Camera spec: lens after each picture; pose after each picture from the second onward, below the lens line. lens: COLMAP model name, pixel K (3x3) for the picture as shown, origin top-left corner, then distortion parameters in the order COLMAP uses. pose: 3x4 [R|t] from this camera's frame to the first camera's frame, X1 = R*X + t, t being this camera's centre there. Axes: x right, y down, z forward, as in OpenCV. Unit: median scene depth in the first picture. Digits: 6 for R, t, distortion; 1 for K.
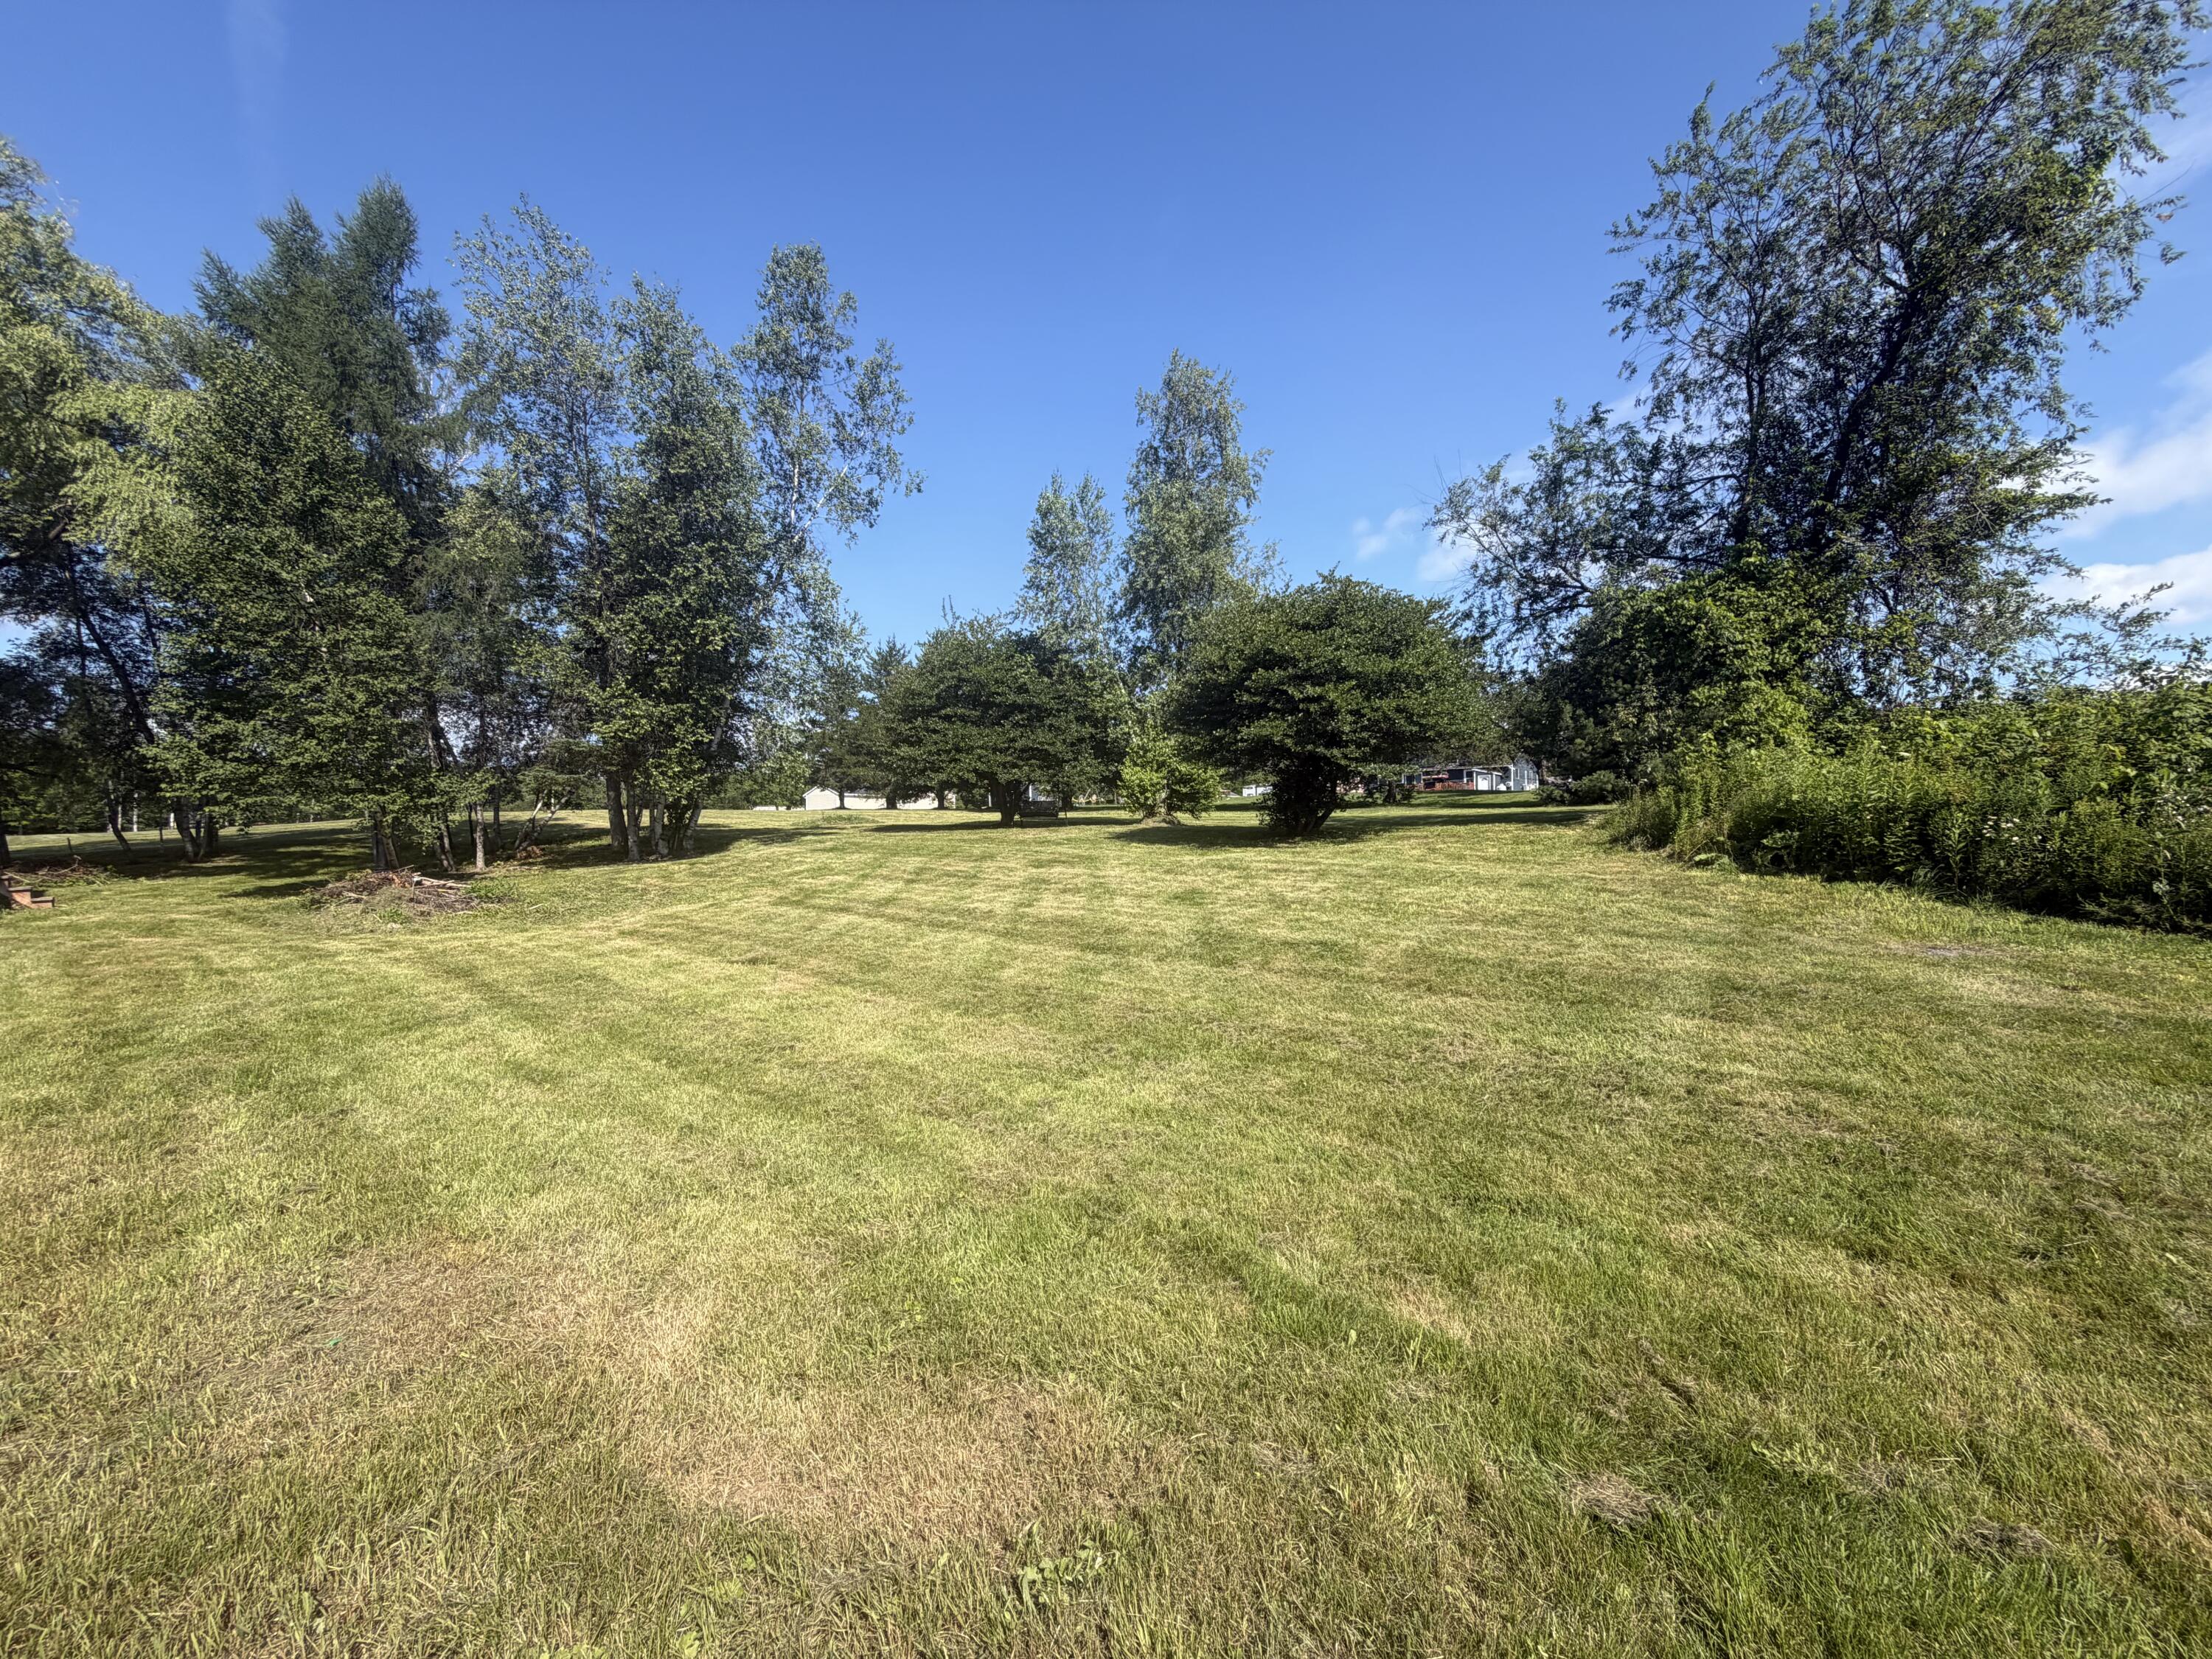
lens RADIAL K [[881.2, 0, 1115.8], [0, 881.2, 828.6], [0, 0, 1]] dist [0.000827, -0.000281]
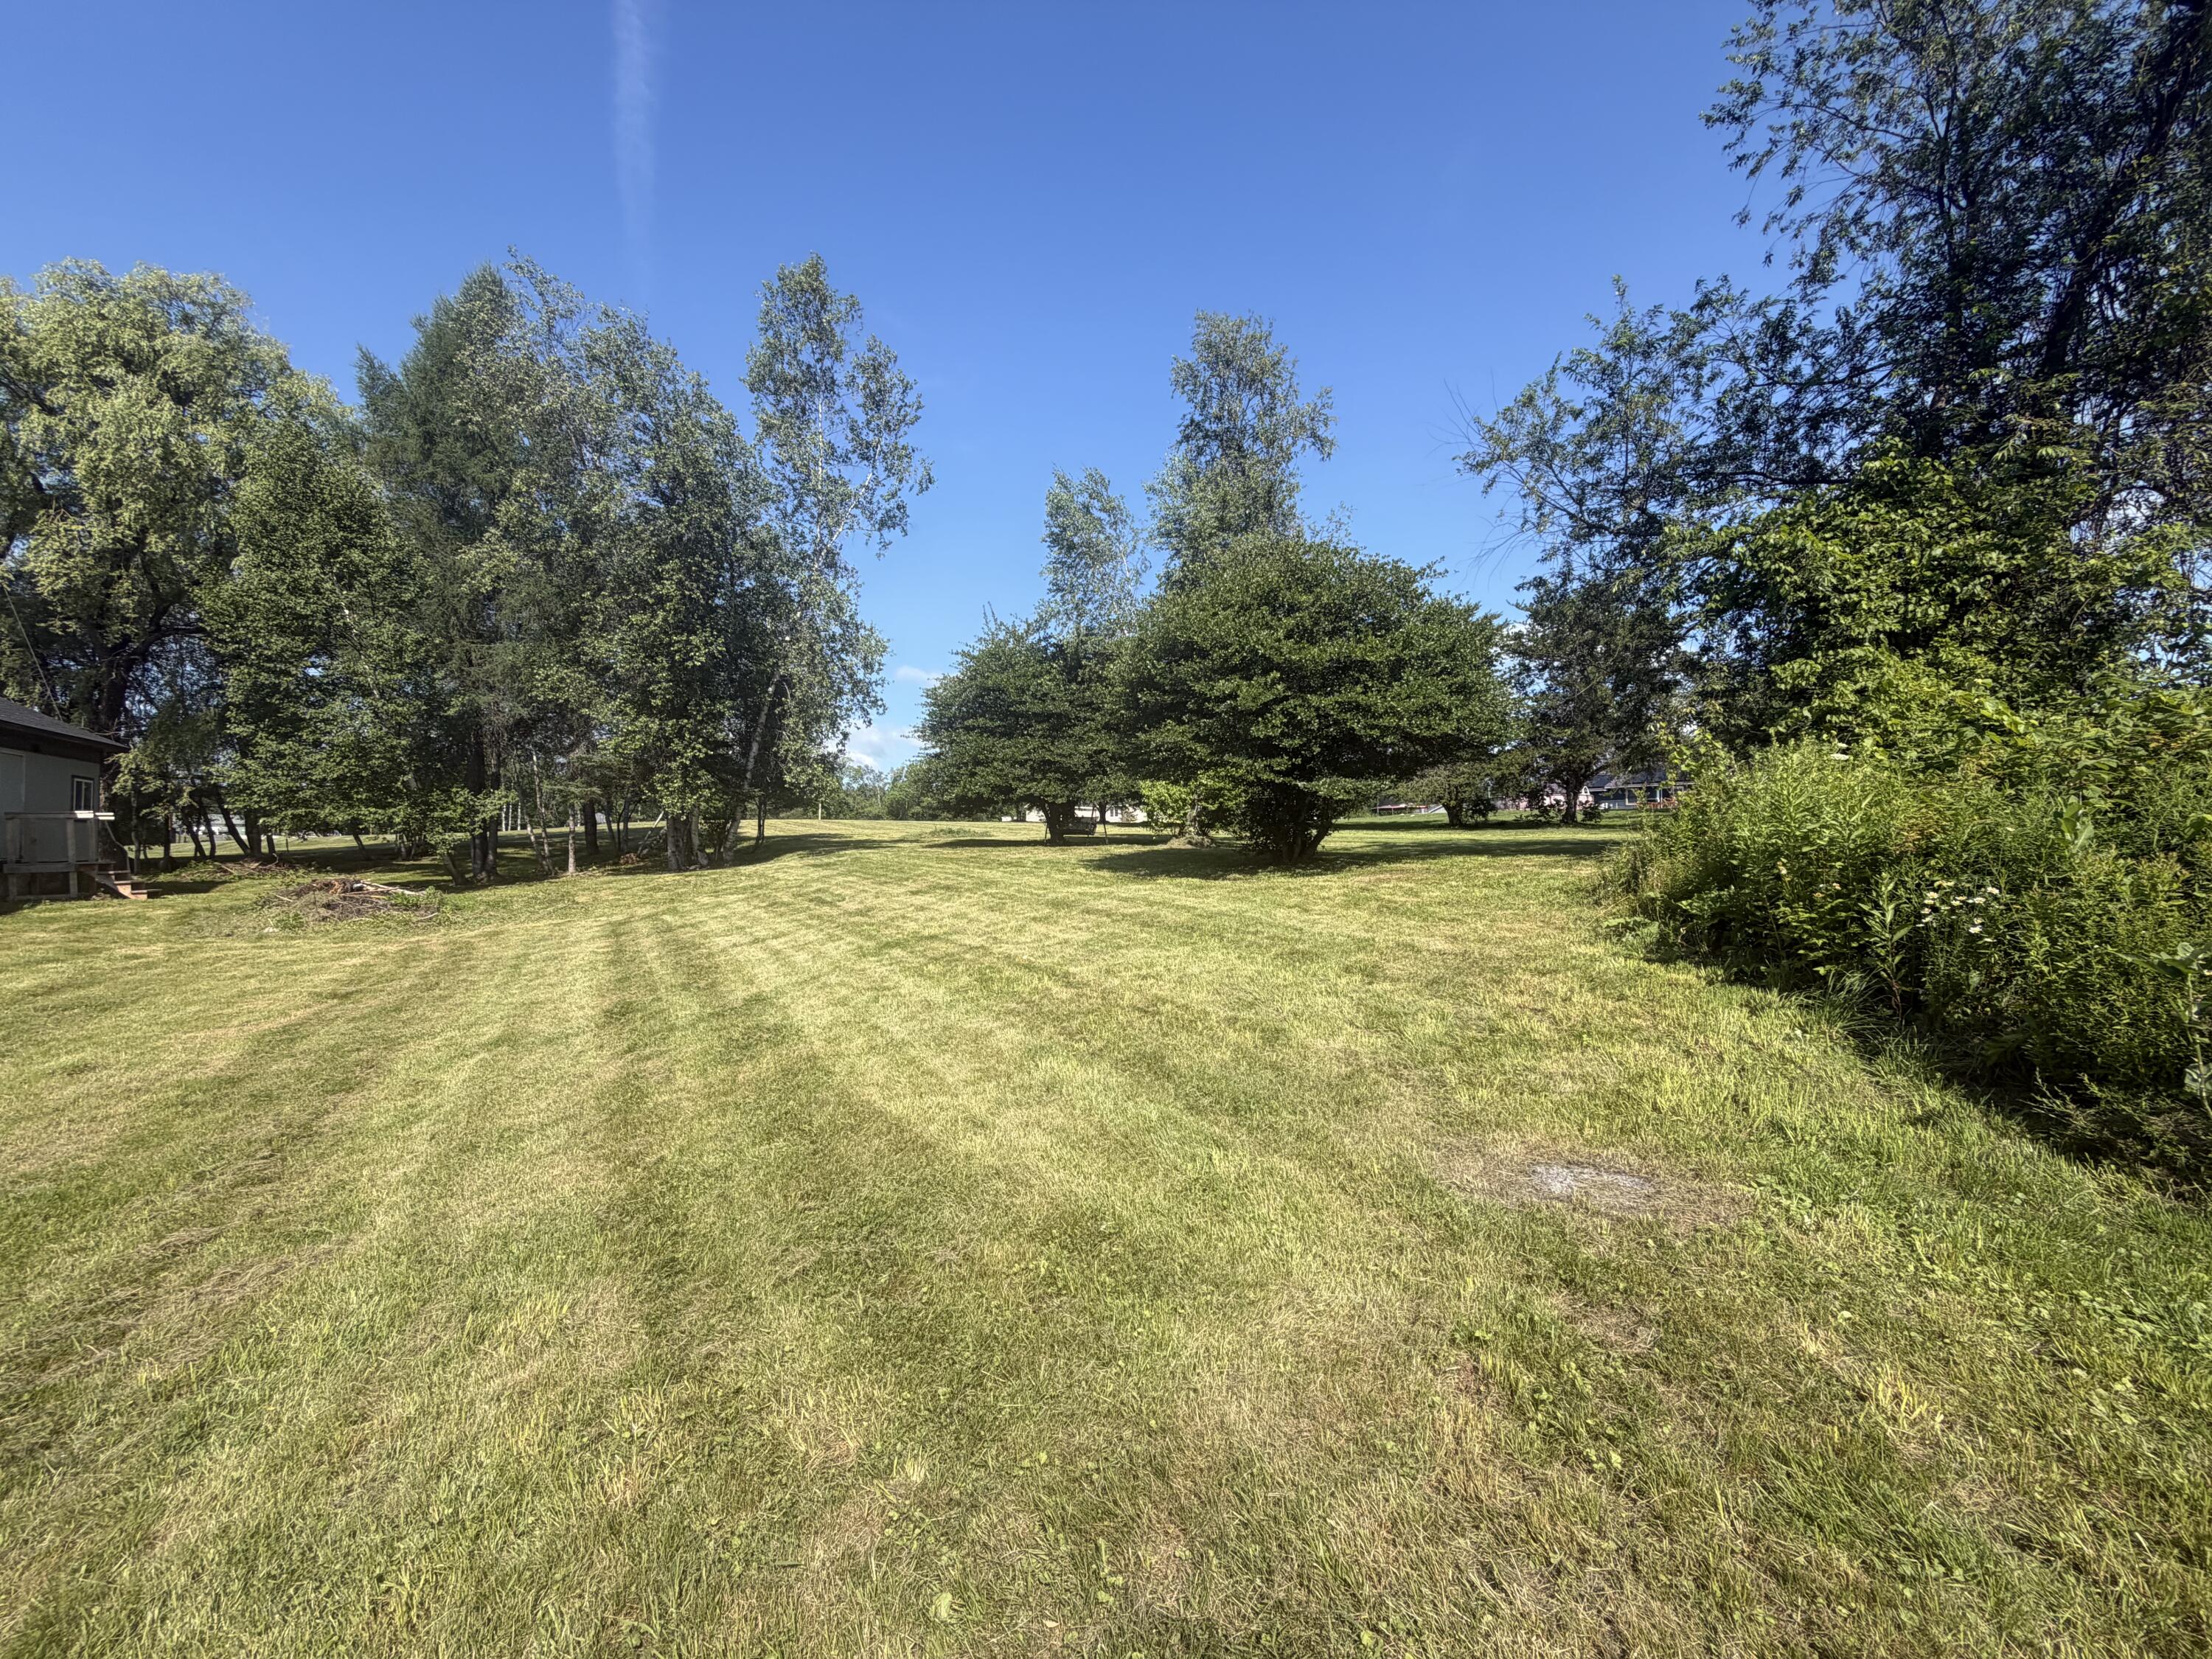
lens RADIAL K [[881.2, 0, 1101.0], [0, 881.2, 828.7], [0, 0, 1]] dist [0.000827, -0.000281]
pose [[0.956929, 0.015555, -0.289906, 0.261843], [-0.020213, 0.999710, -0.013080, -0.009933], [0.289618, 0.018376, 0.956966, 0.151039]]
